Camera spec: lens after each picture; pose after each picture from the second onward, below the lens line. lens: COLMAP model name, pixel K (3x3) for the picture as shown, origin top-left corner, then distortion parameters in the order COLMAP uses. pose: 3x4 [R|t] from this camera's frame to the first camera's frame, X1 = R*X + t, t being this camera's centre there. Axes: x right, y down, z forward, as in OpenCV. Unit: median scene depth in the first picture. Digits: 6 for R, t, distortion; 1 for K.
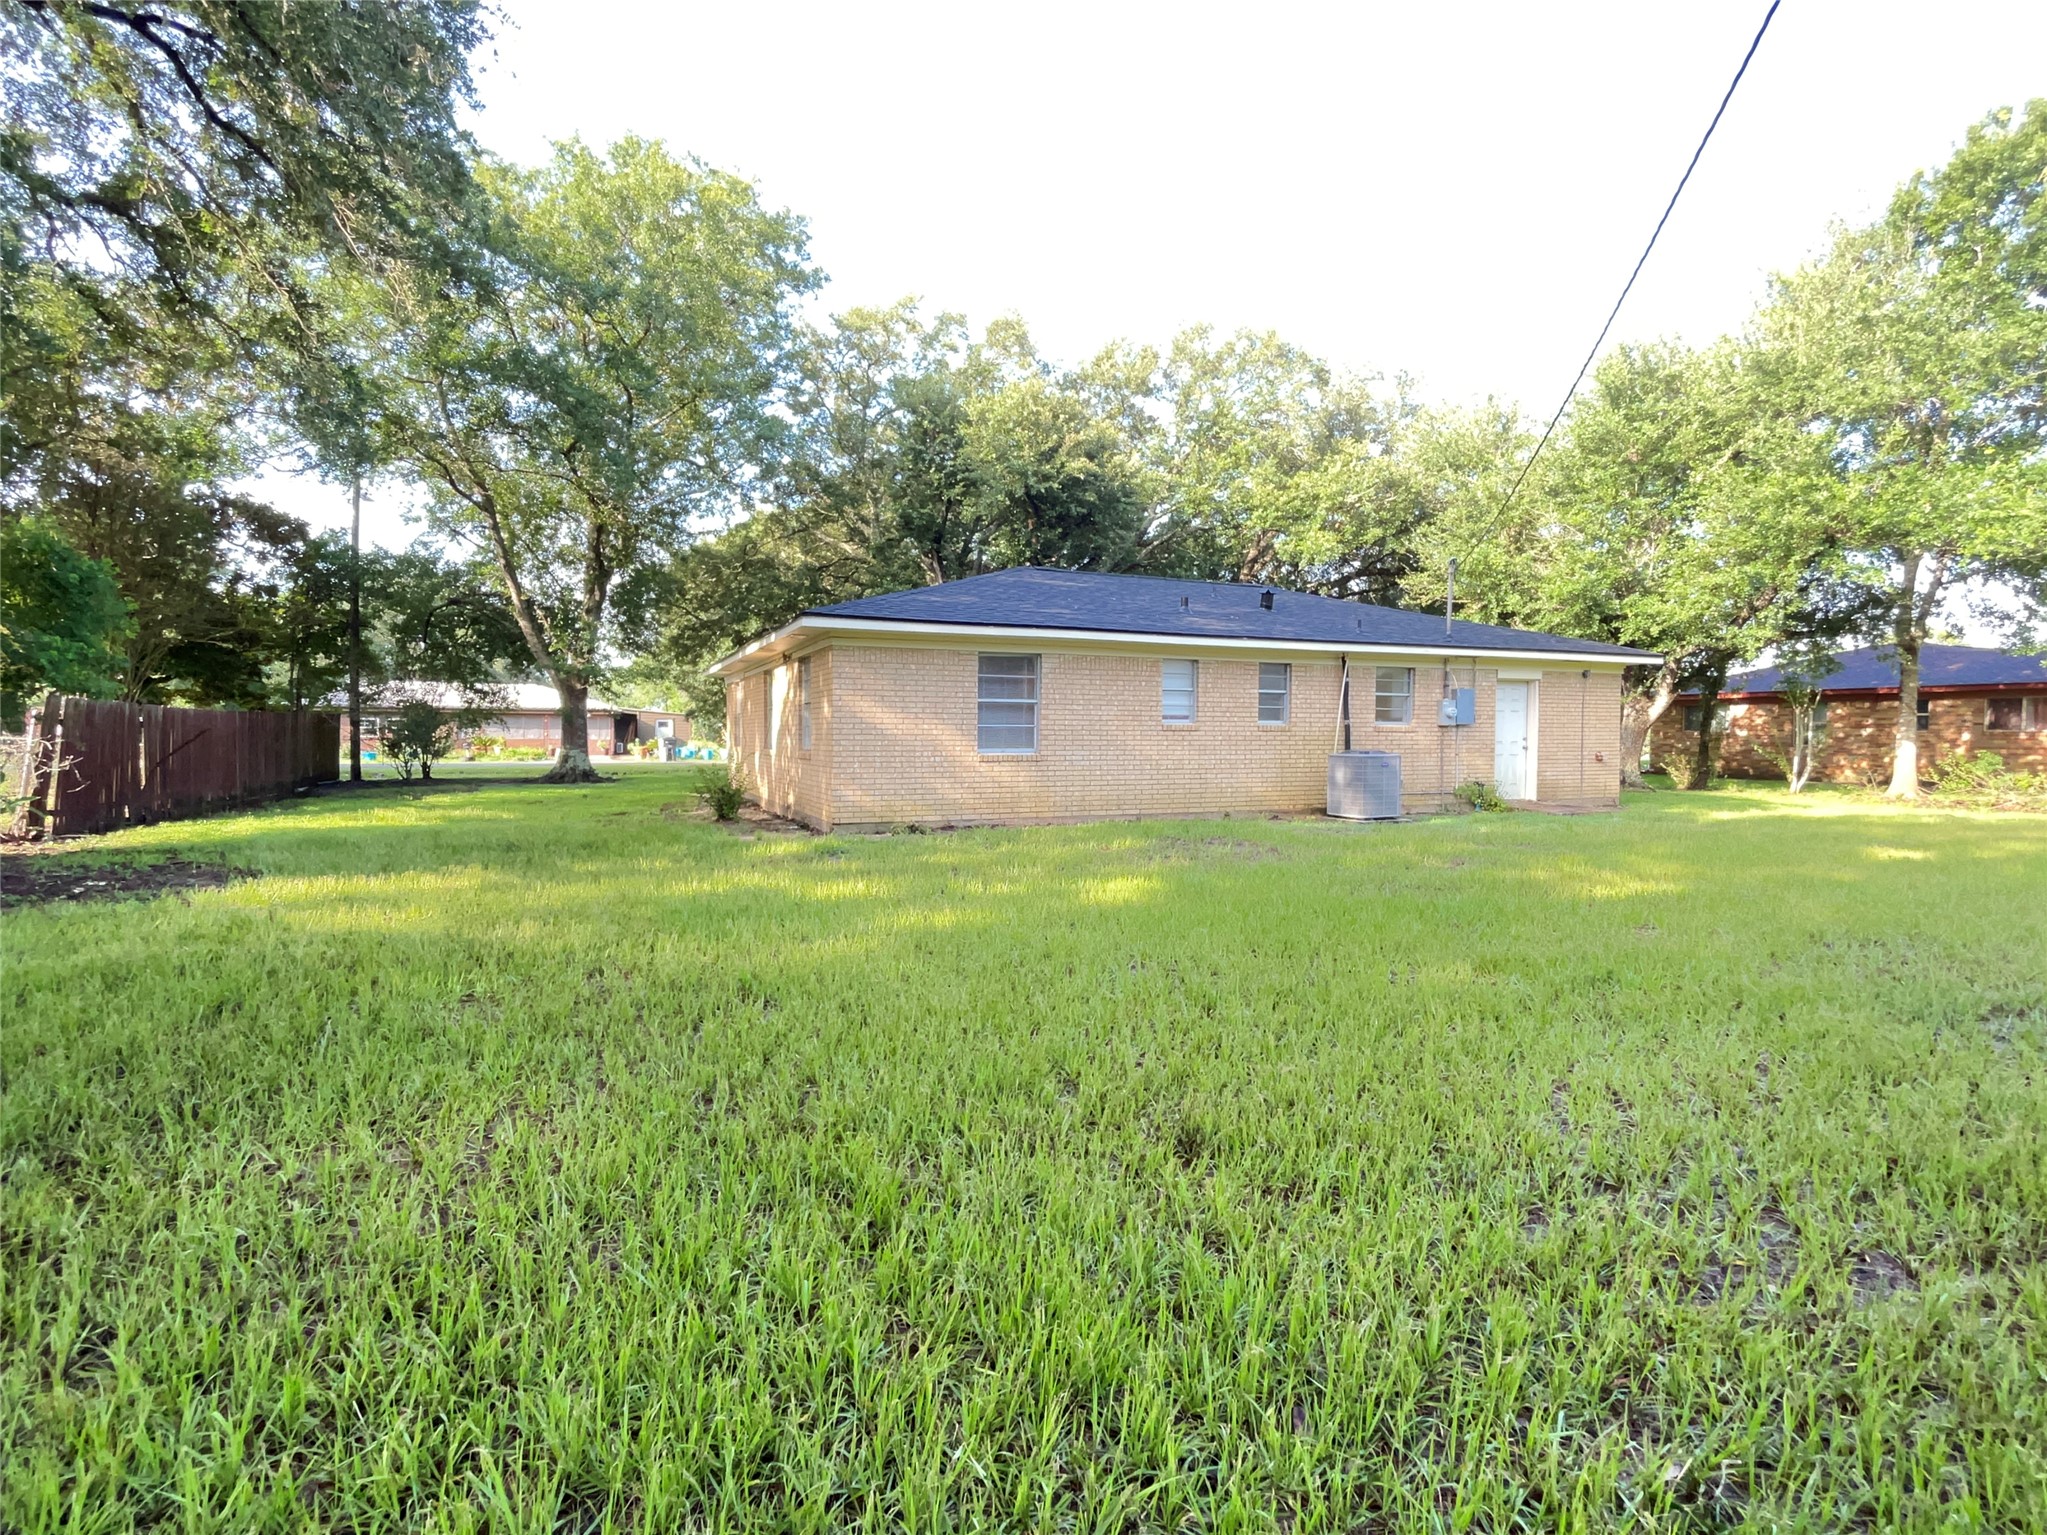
lens RADIAL K [[1007.1, 0, 1023.3], [0, 1007.1, 767.2], [0, 0, 1]] dist [0.001260, 0.000009]
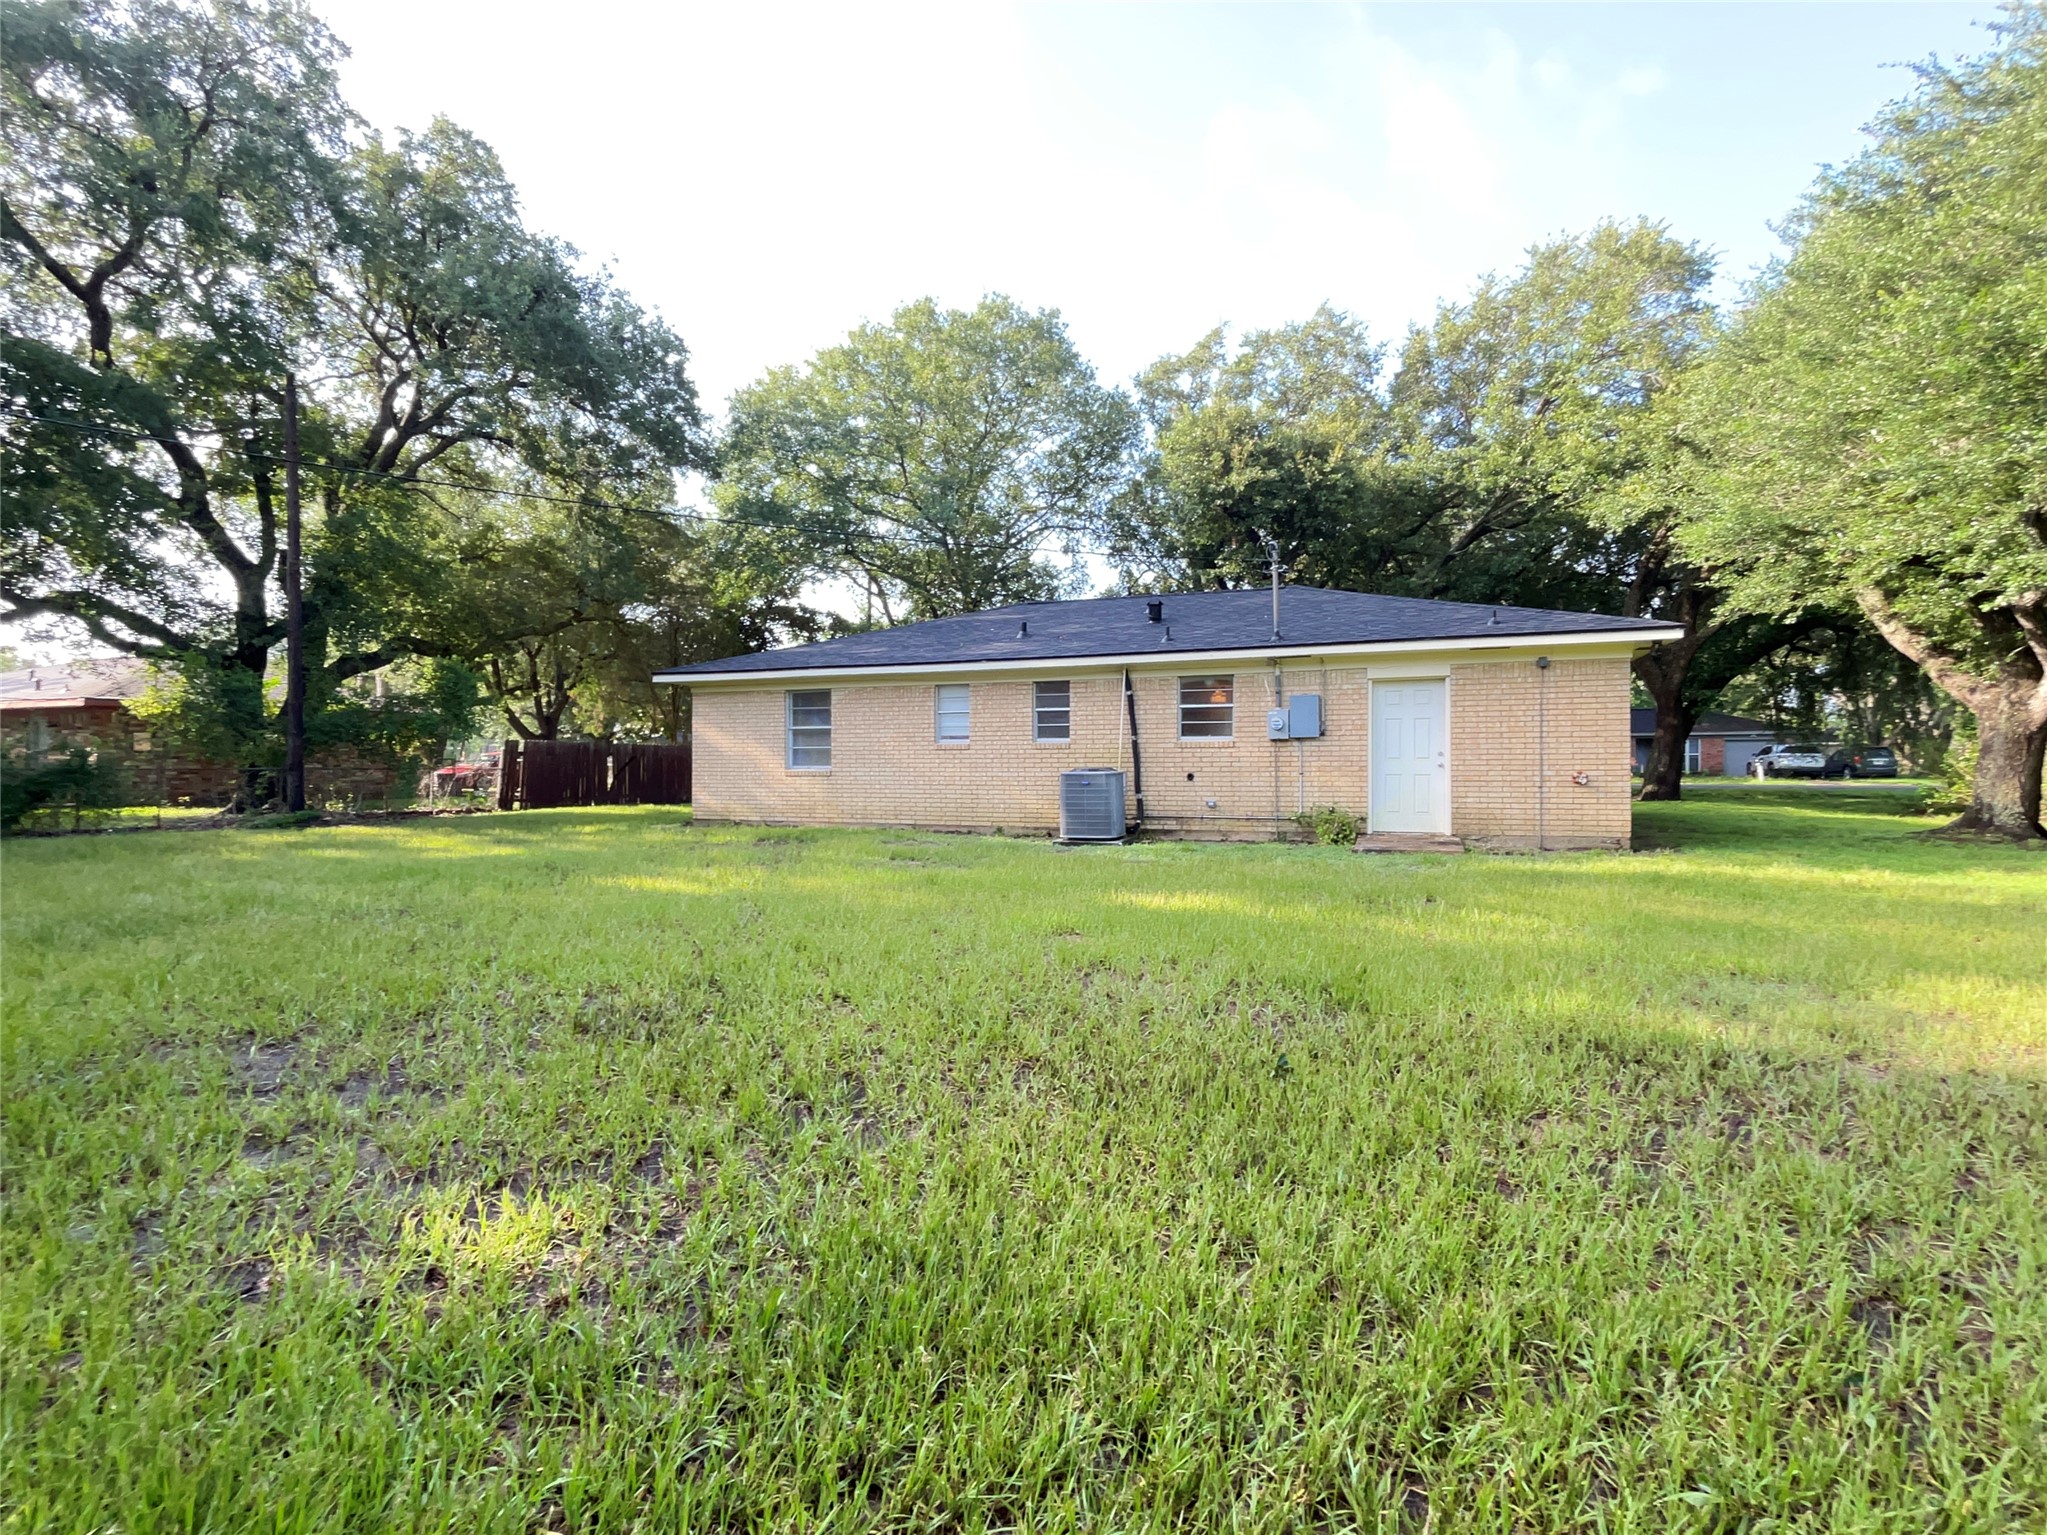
lens RADIAL K [[1007.1, 0, 1022.5], [0, 1007.1, 763.3], [0, 0, 1]] dist [0.001260, 0.000009]
pose [[0.712891, -0.003213, -0.701267, 0.869926], [-0.014743, 0.999700, -0.019567, -0.001080], [0.701119, 0.024288, 0.712630, 0.242546]]
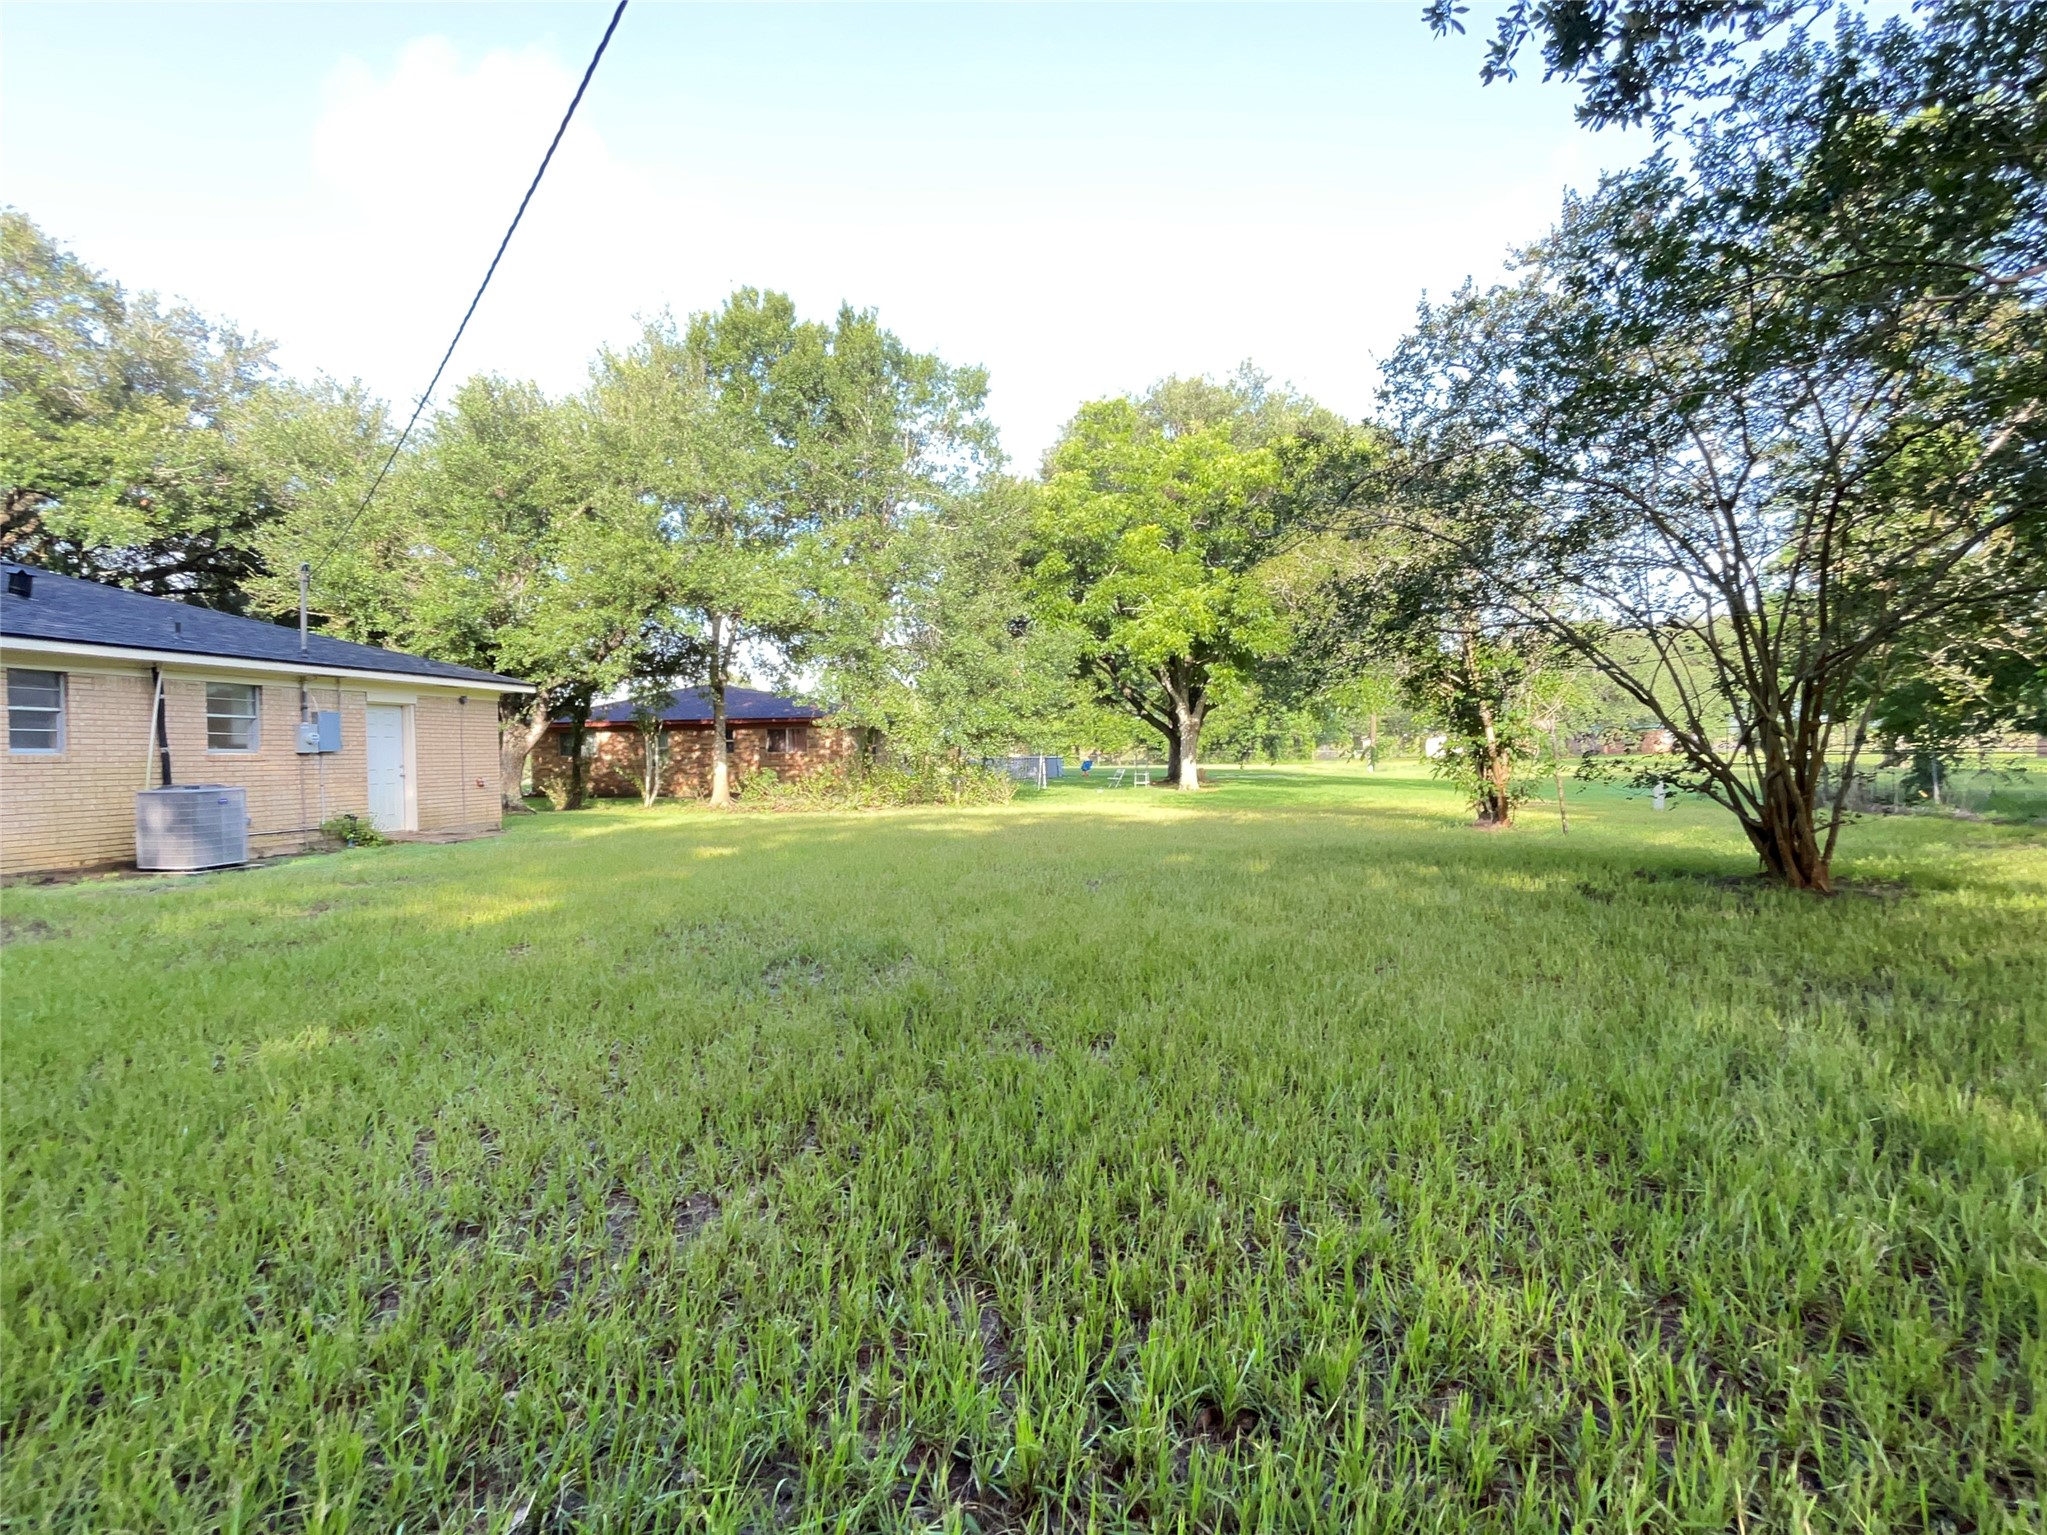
lens RADIAL K [[1007.1, 0, 1022.9], [0, 1007.1, 765.1], [0, 0, 1]] dist [0.001260, 0.000009]
pose [[0.531577, -0.020682, 0.846758, 0.007729], [0.044645, 0.998996, -0.003627, 0.000116], [-0.845833, 0.039732, 0.531967, 0.003532]]
